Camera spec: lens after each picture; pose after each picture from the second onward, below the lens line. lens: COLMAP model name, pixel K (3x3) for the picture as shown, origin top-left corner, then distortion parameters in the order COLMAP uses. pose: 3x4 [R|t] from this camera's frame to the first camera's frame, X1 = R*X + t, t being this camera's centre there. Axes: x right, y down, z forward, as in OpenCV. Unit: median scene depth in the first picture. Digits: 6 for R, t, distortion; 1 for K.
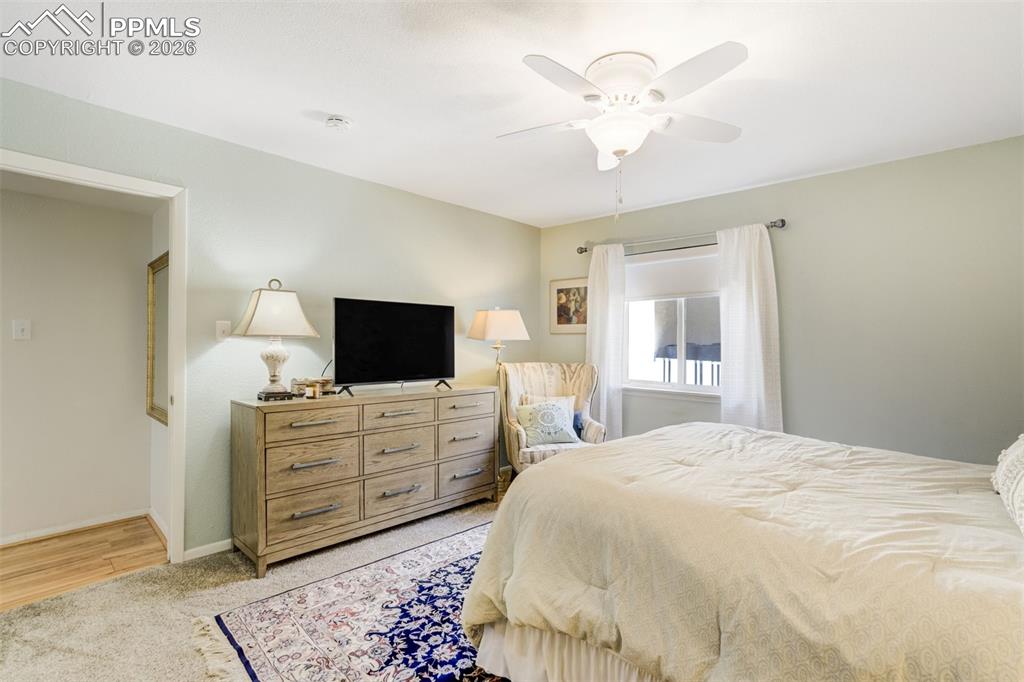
lens RADIAL K [[487.7, 0, 524.0], [0, 487.7, 333.6], [0, 0, 1]] dist [0.000310, 0.000605]
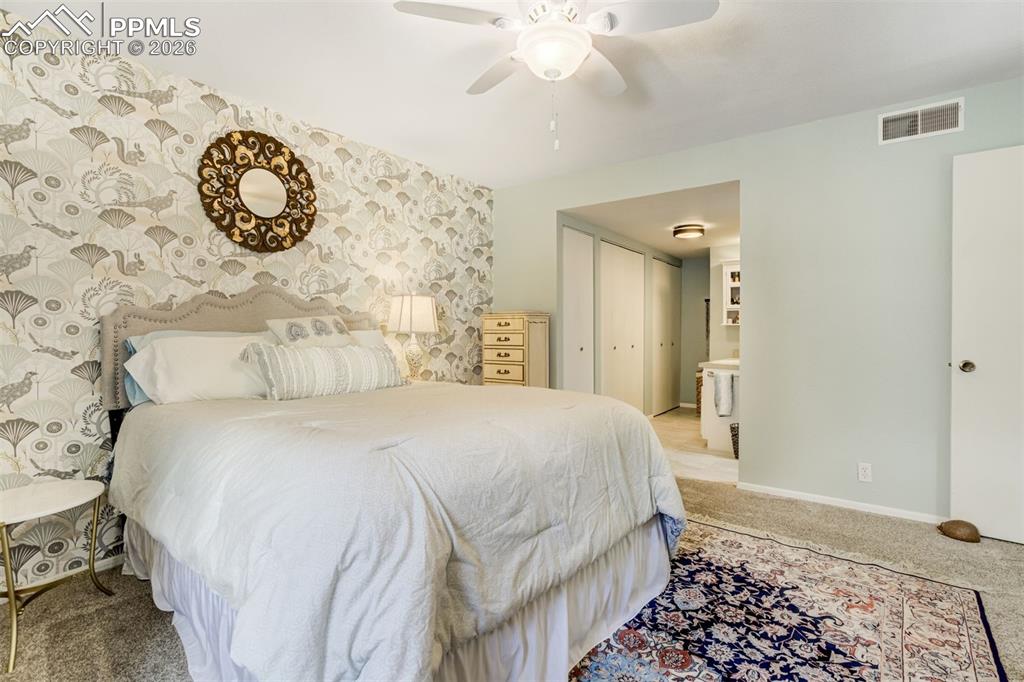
lens RADIAL K [[487.7, 0, 524.0], [0, 487.7, 333.6], [0, 0, 1]] dist [0.000310, 0.000605]
pose [[-0.991600, -0.017209, -0.128190, 0.344655], [-0.017088, 0.999852, -0.002045, 0.106830], [0.128206, 0.000163, -0.991748, 1.801384]]
